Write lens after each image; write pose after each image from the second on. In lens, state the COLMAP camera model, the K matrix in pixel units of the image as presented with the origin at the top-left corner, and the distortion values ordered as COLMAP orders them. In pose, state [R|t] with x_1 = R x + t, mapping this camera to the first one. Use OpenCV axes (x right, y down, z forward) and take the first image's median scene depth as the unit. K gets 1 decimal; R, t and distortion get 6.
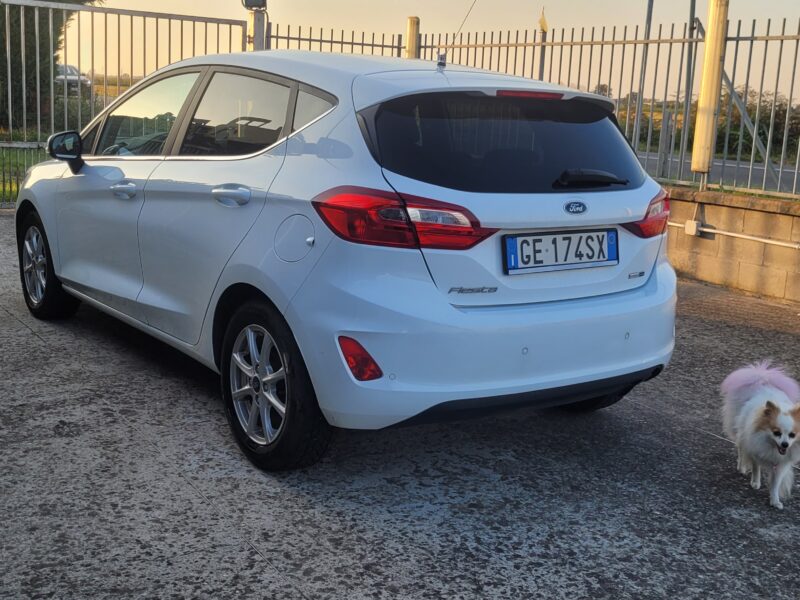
lens RADIAL K [[1011.2, 0, 395.9], [0, 1011.2, 299.4], [0, 0, 1]] dist [0.027452, 0.038758]
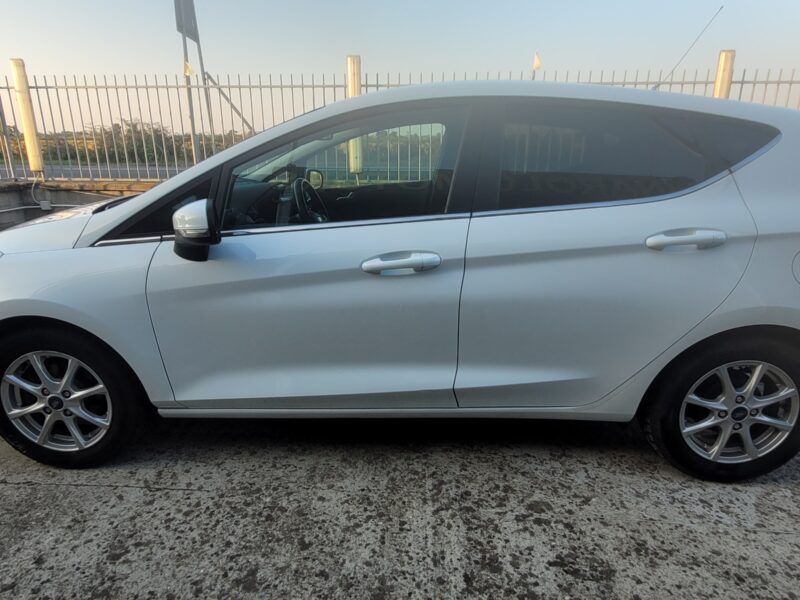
lens RADIAL K [[527.8, 0, 398.0], [0, 527.8, 301.4], [0, 0, 1]] dist [0.012909, -0.005093]
pose [[0.610163, -0.289601, 0.737450, -0.635090], [0.187593, 0.957140, 0.220661, -0.190611], [-0.769747, 0.003701, 0.638339, 0.797557]]
